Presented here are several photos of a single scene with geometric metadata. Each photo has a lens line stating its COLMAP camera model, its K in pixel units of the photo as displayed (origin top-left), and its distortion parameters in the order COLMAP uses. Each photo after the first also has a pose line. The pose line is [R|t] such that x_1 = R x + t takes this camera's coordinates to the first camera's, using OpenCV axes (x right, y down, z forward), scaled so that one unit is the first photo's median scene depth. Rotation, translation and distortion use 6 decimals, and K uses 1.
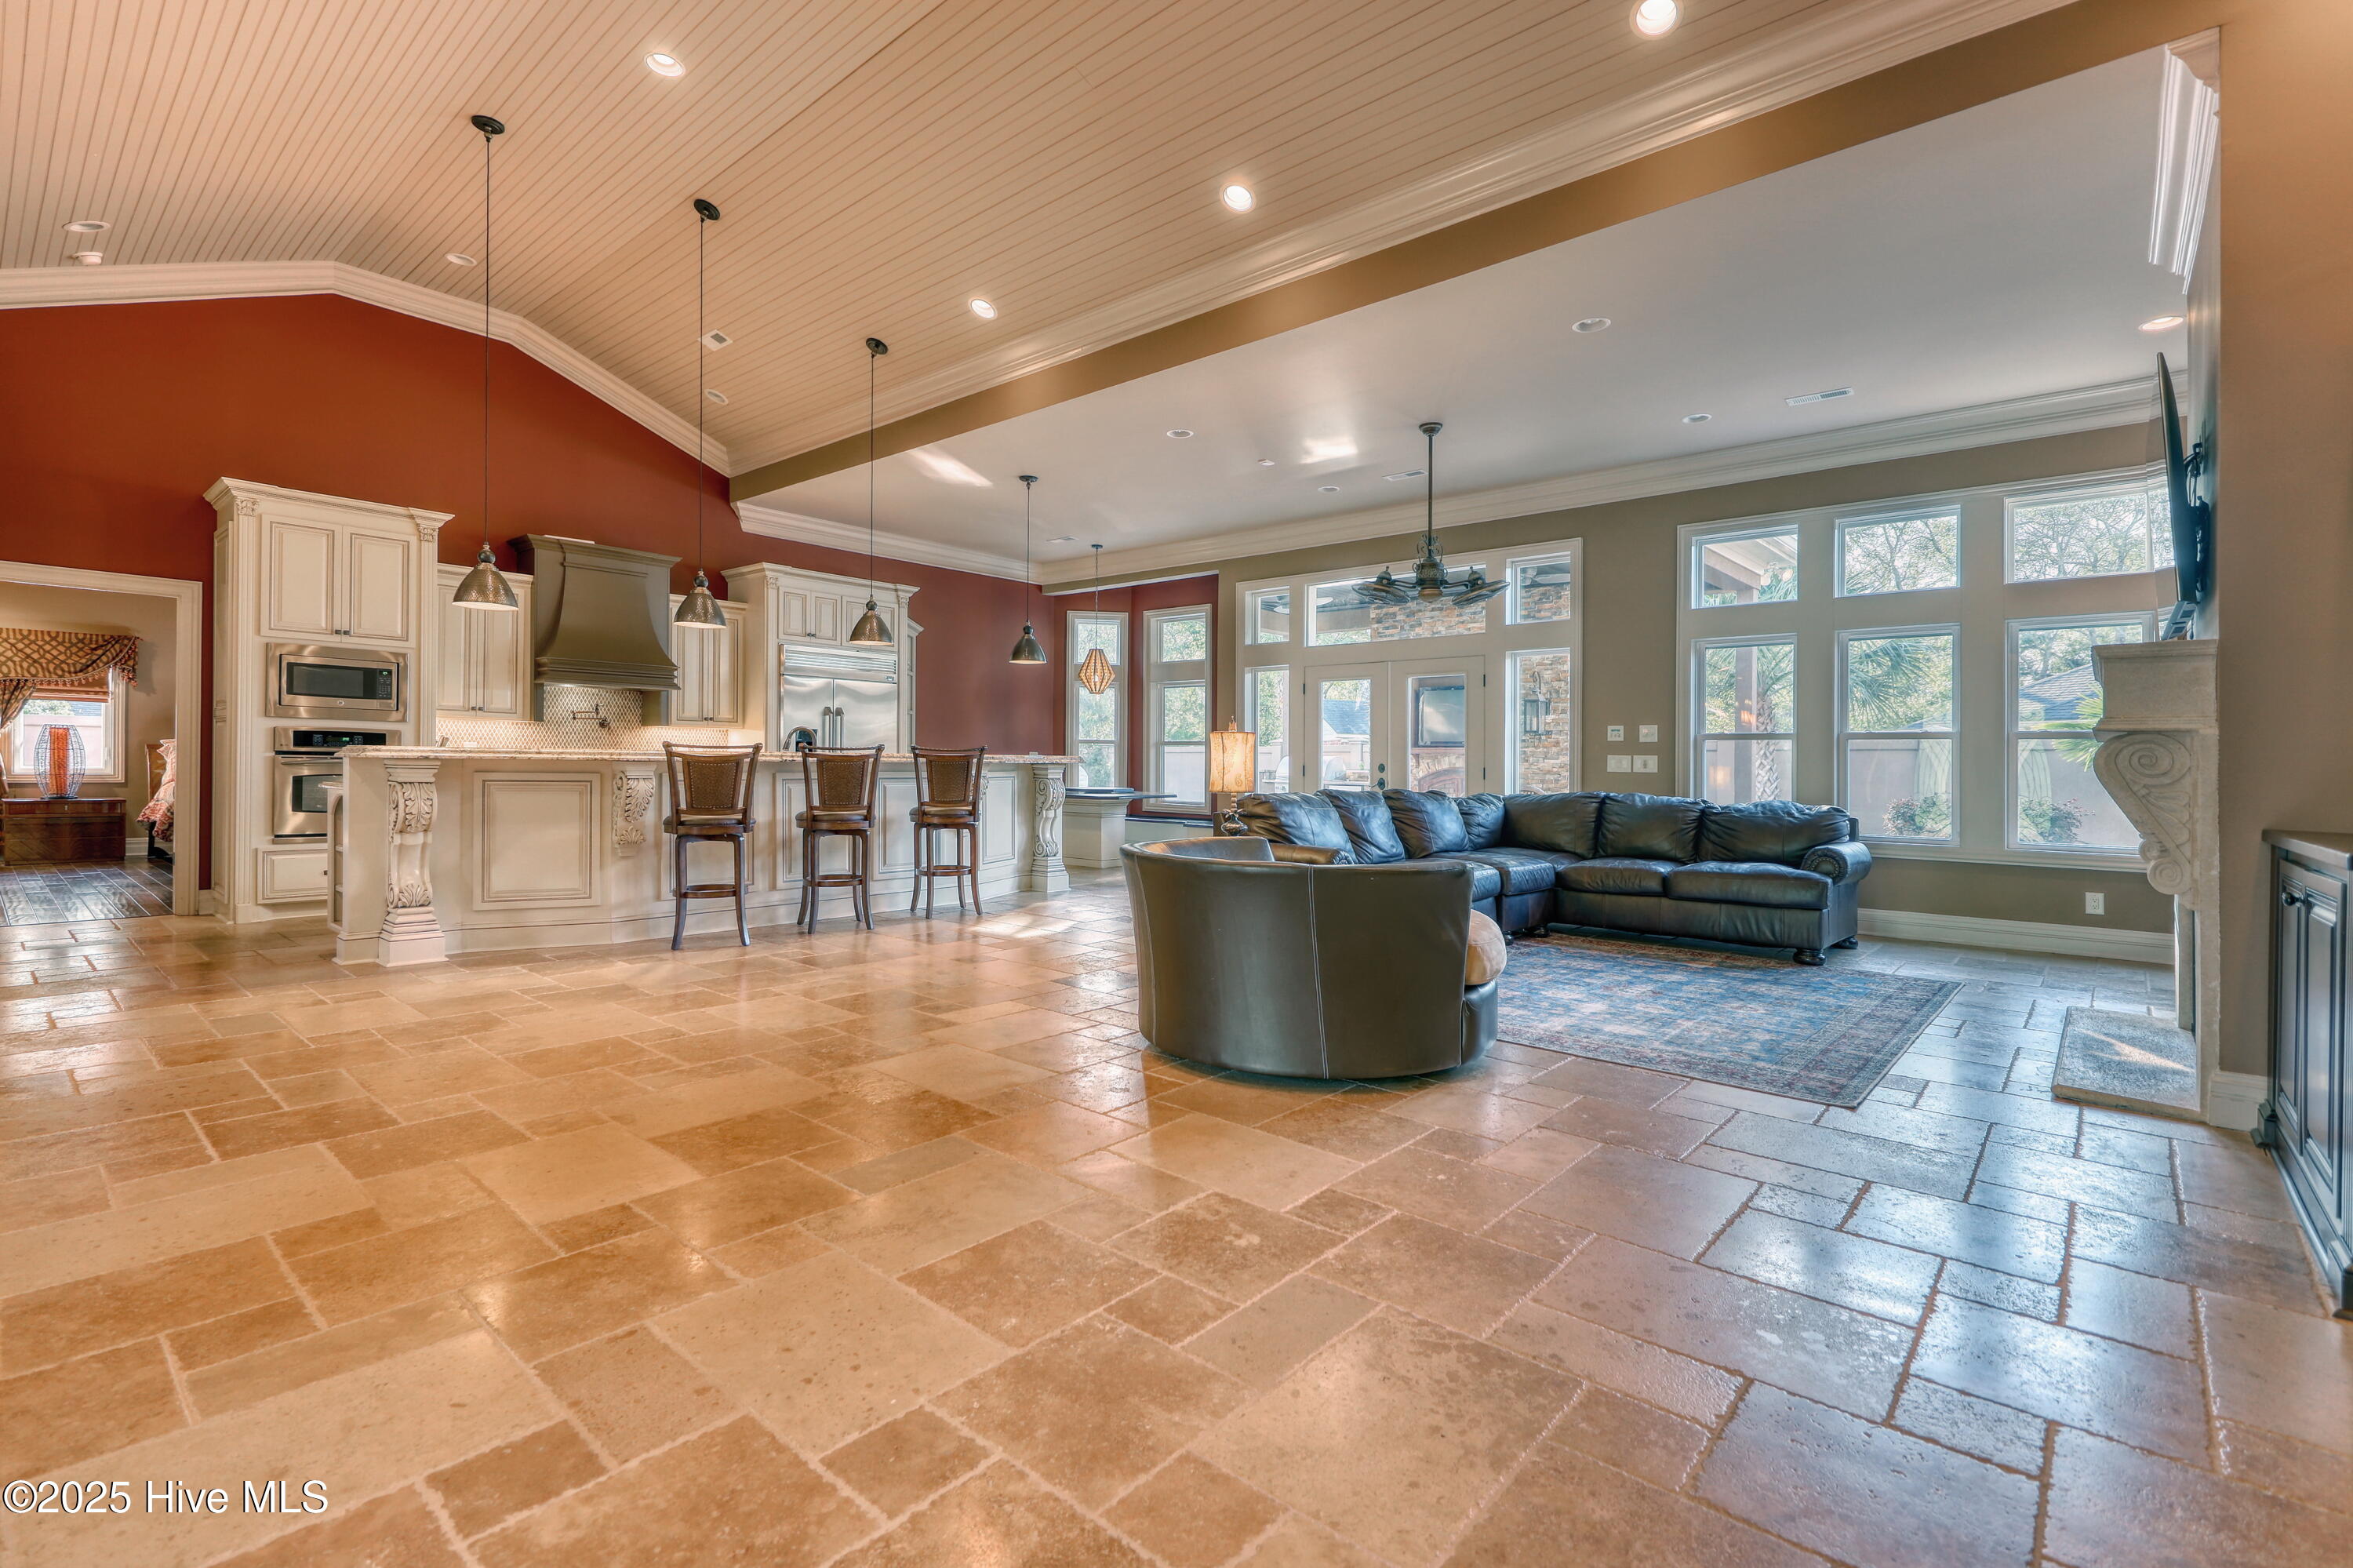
lens RADIAL K [[1076.3, 0, 1181.7], [0, 1076.3, 752.5], [0, 0, 1]] dist [0.003487, -0.000304]
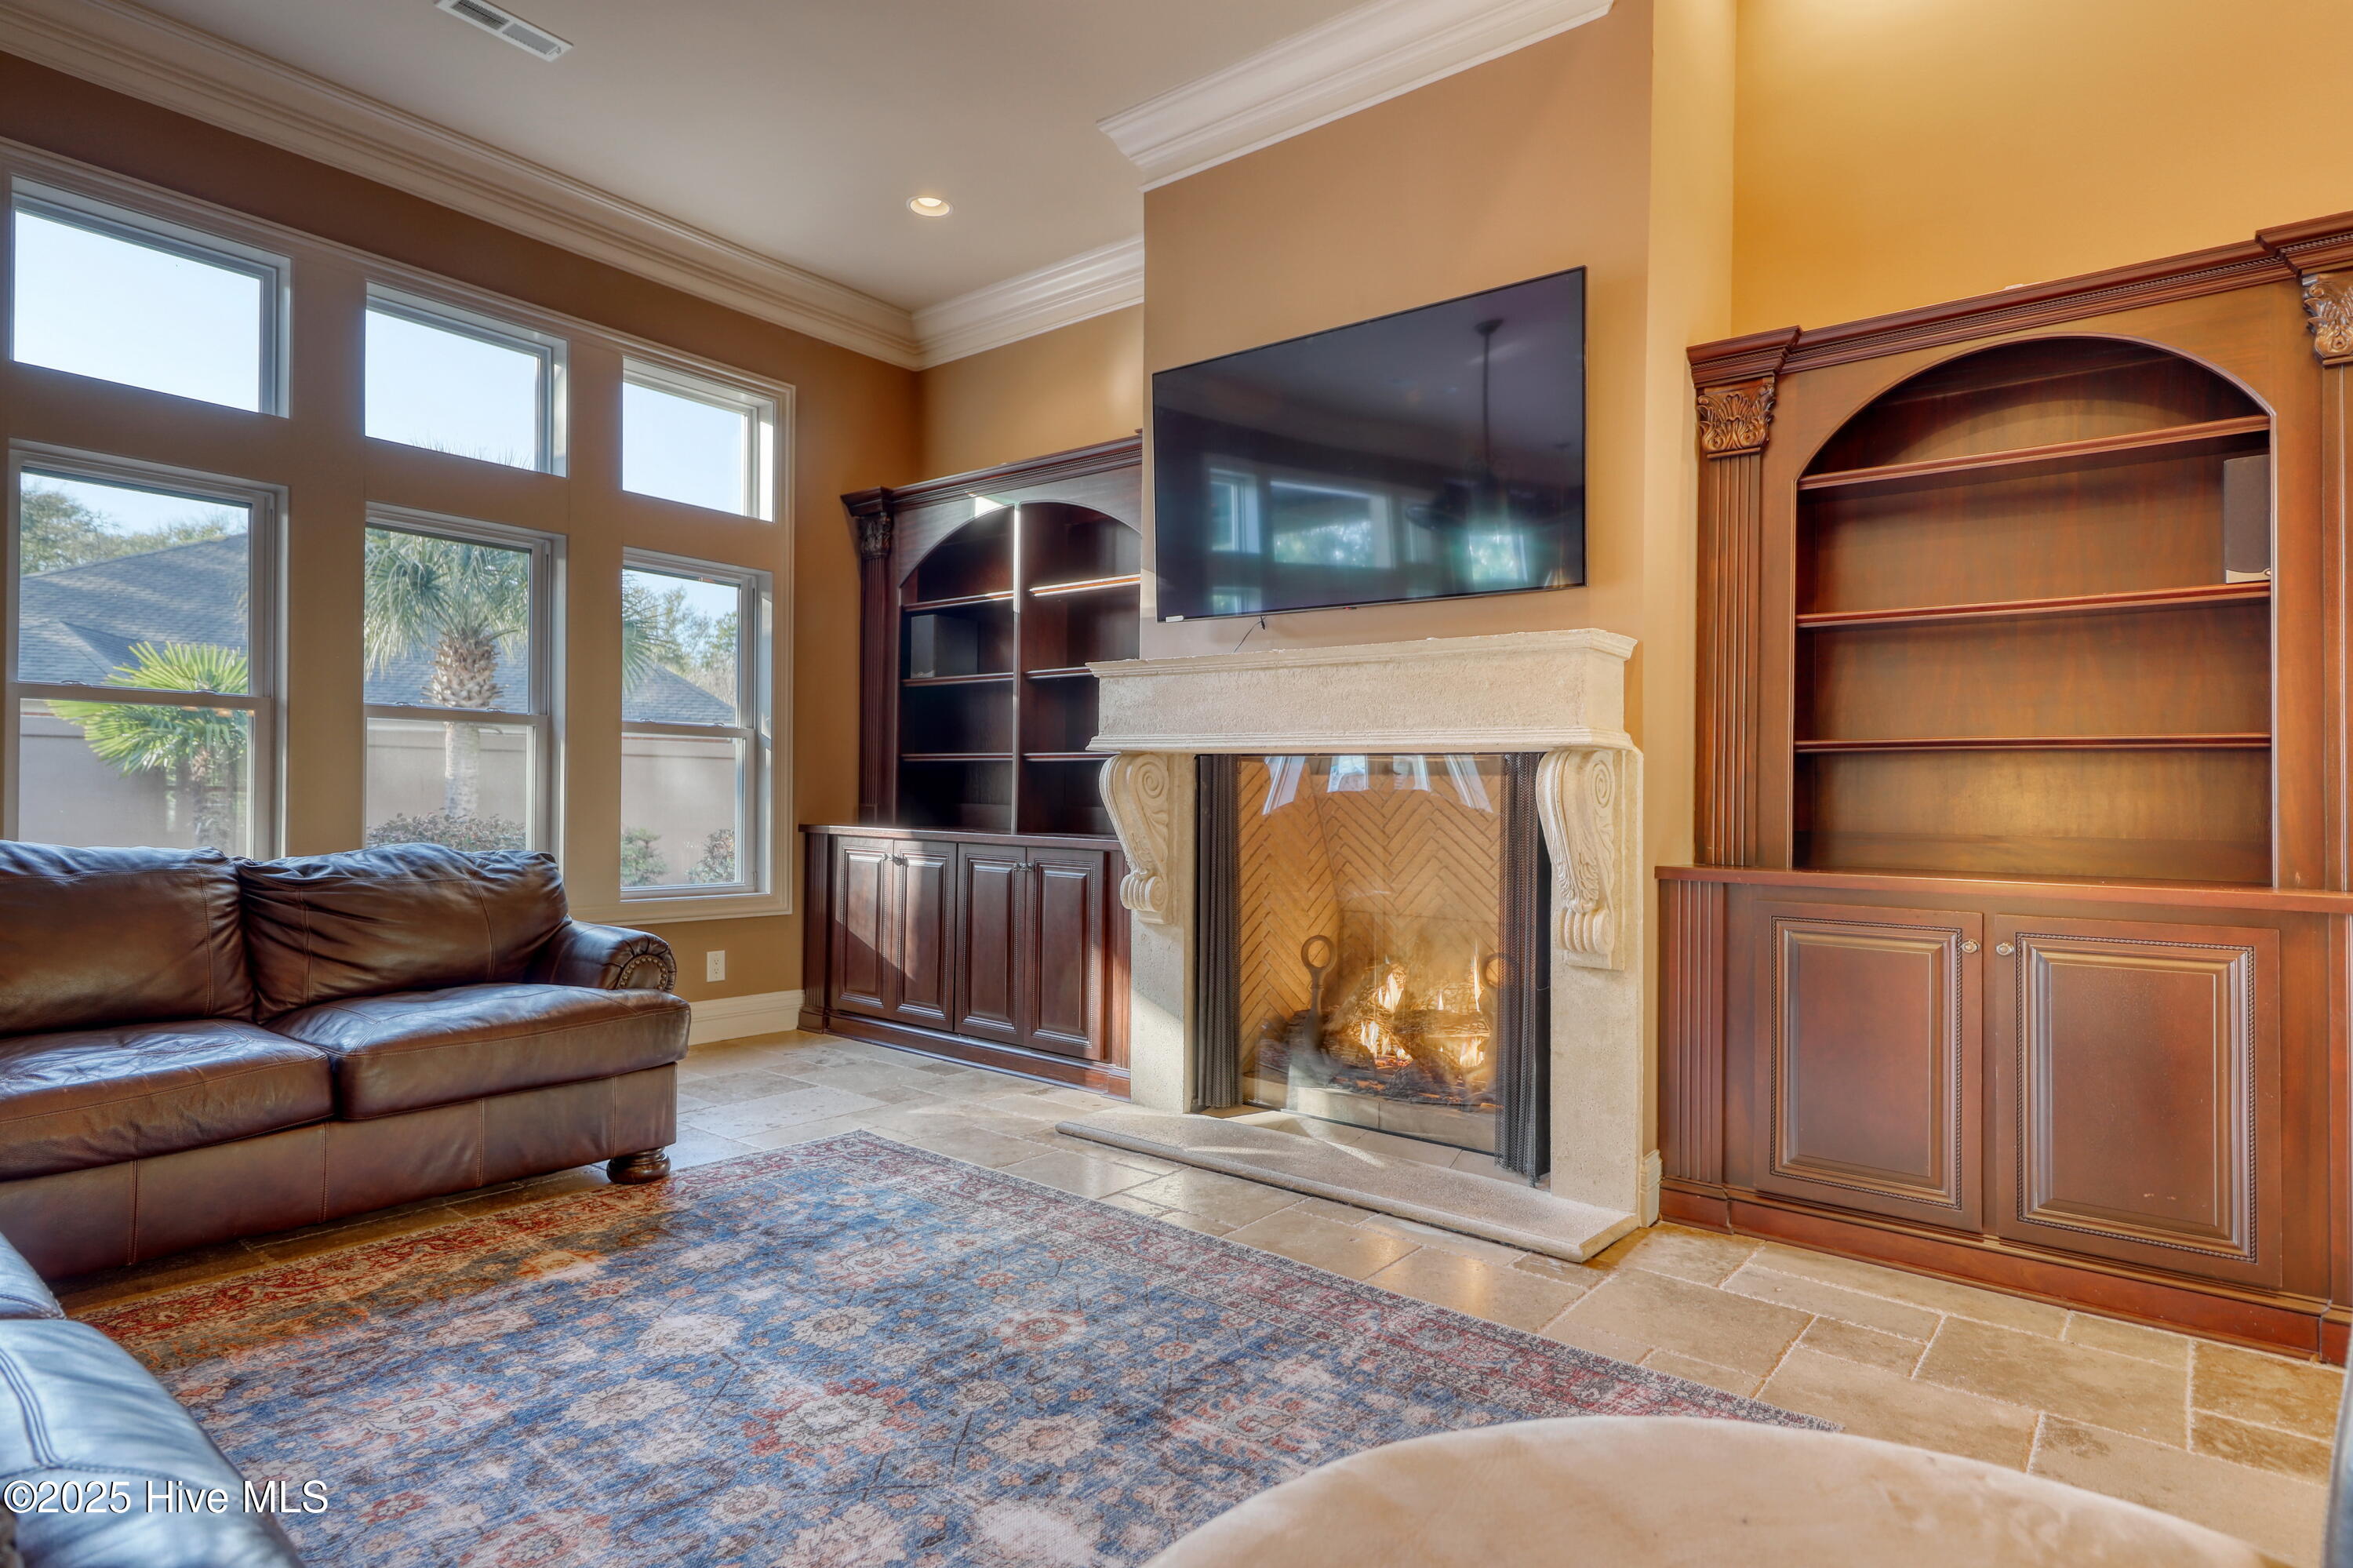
lens RADIAL K [[1232.6, 0, 1167.4], [0, 1232.6, 807.7], [0, 0, 1]] dist [0.004659, -0.000462]
pose [[-0.038620, -0.016695, 0.999114, 0.010667], [-0.029909, 0.999432, 0.015545, 0.009660], [-0.998806, -0.029282, -0.039097, 0.627494]]
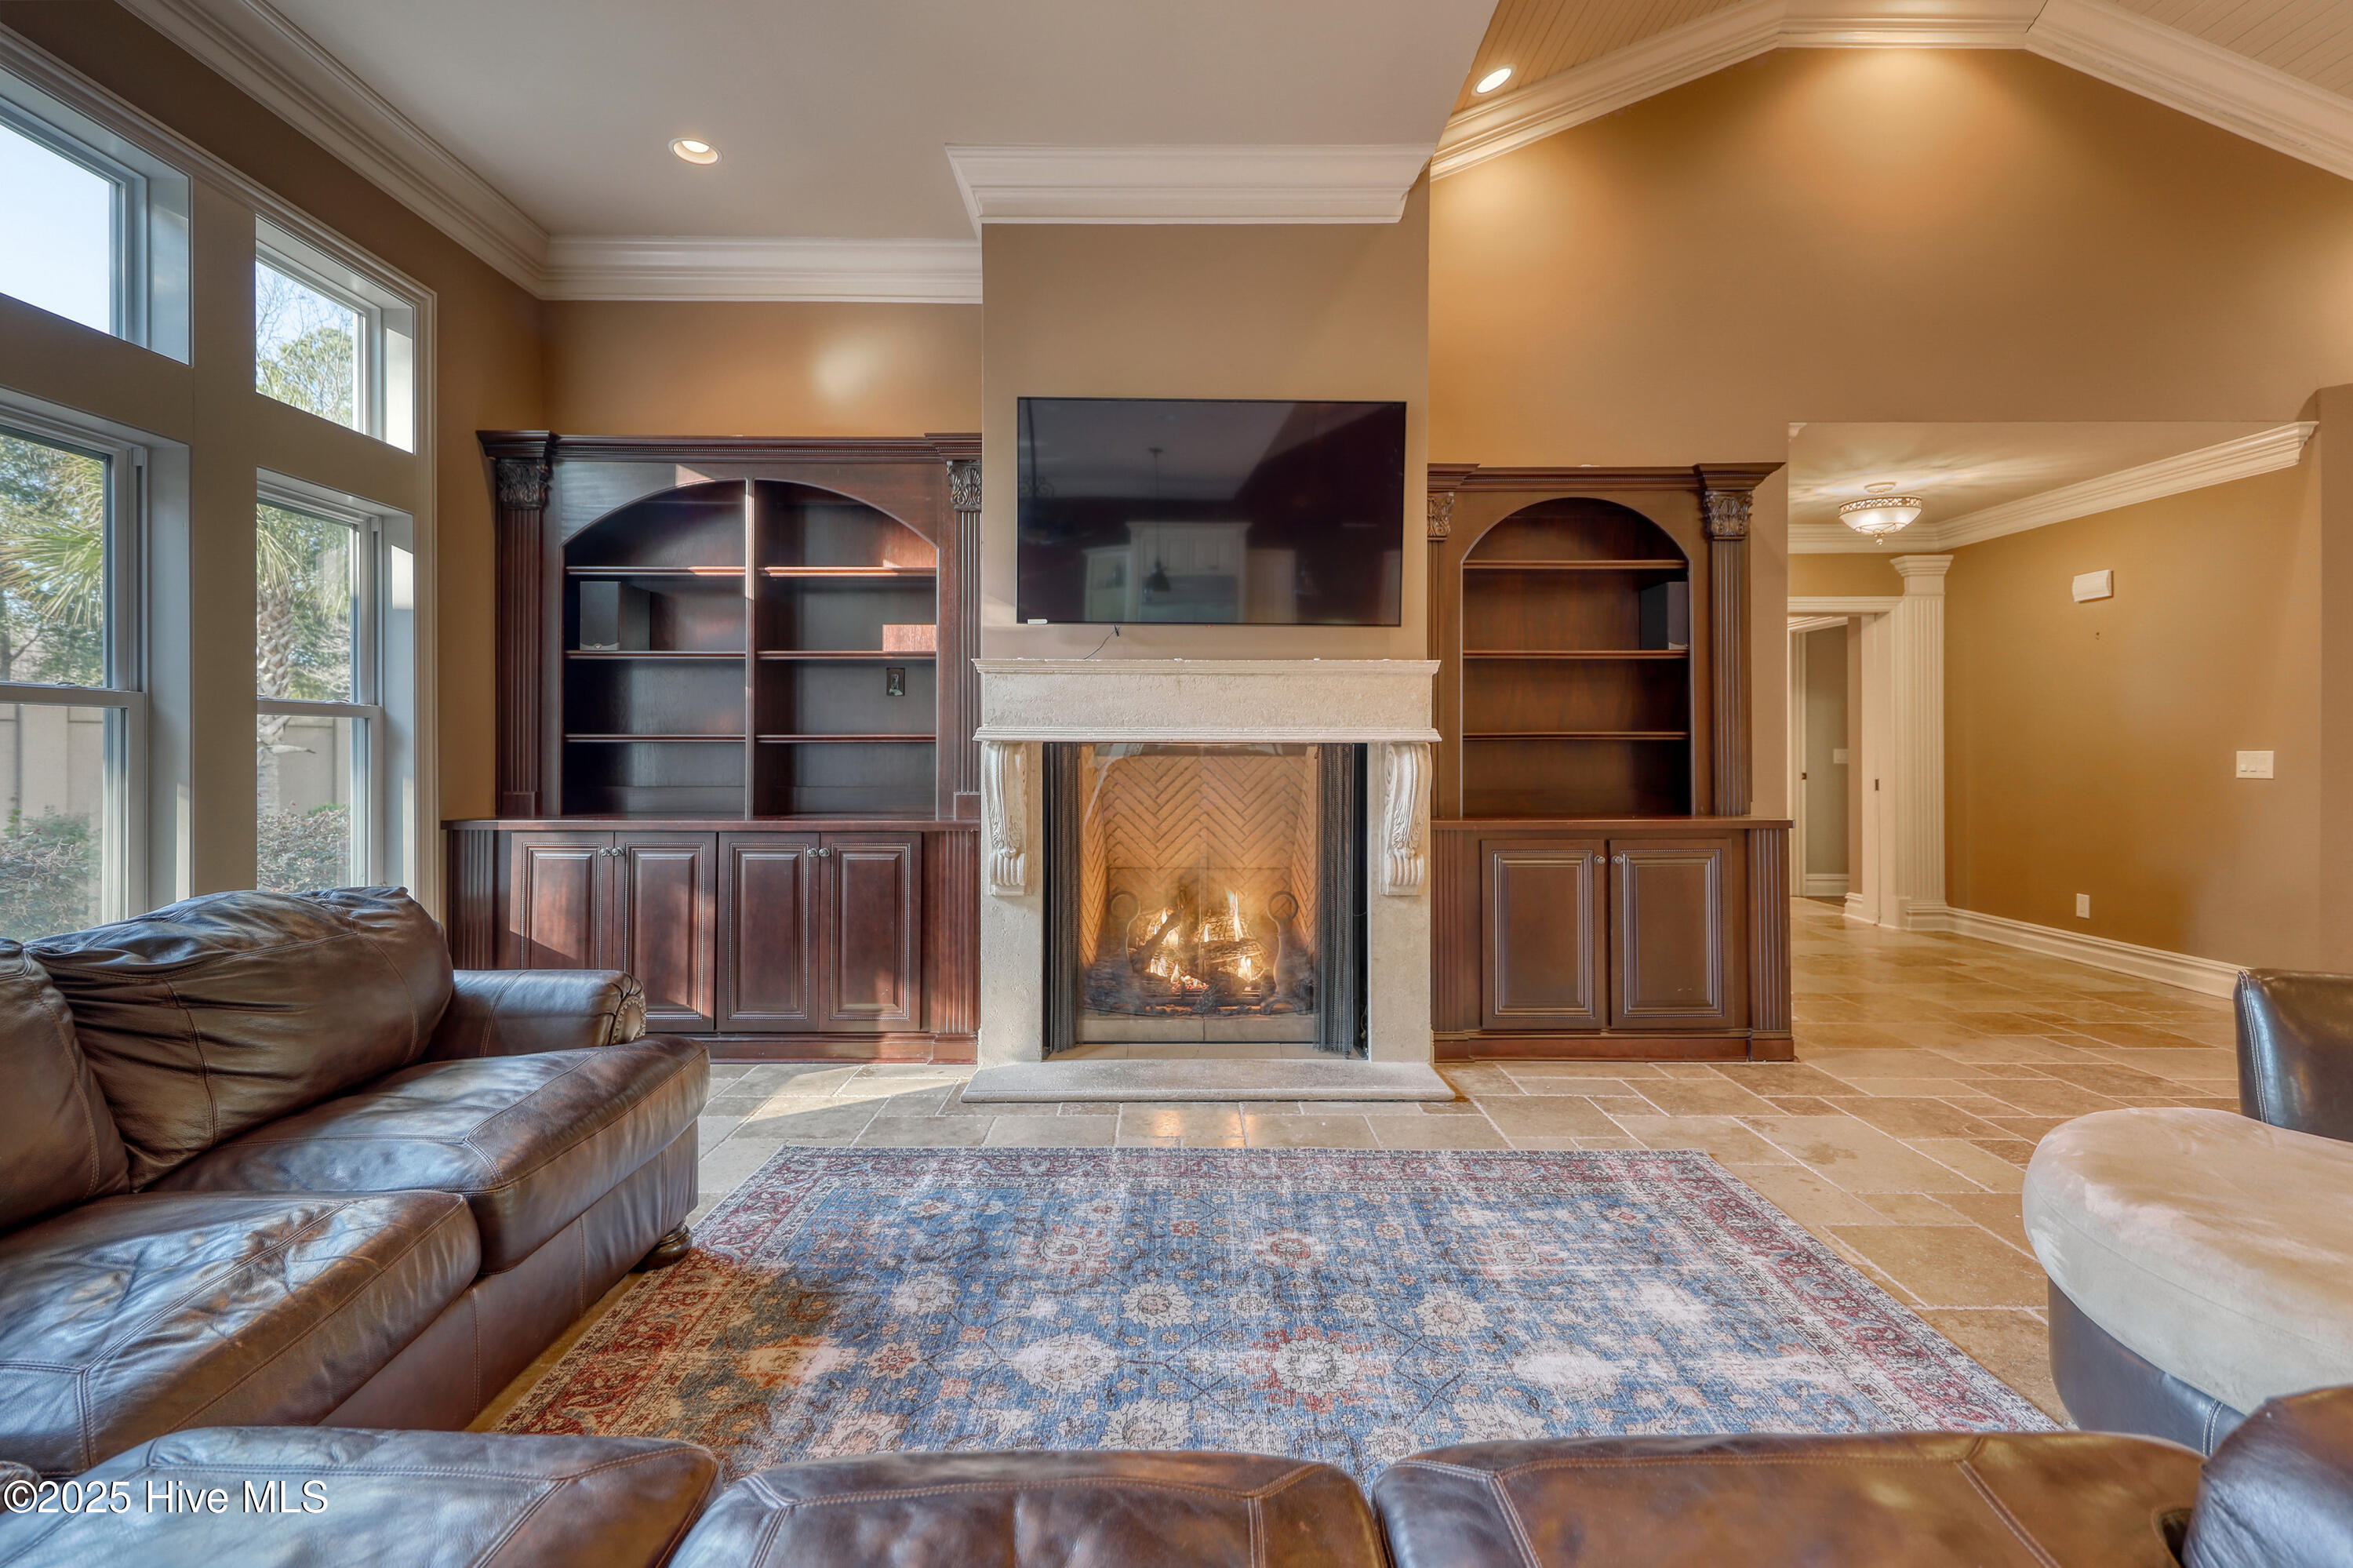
lens RADIAL K [[1076.3, 0, 1181.7], [0, 1076.3, 752.5], [0, 0, 1]] dist [0.003487, -0.000304]
pose [[-0.662110, -0.009851, 0.749342, 0.123094], [-0.014523, 0.999894, 0.000312, -0.003402], [-0.749266, -0.010677, -0.662184, 0.938926]]
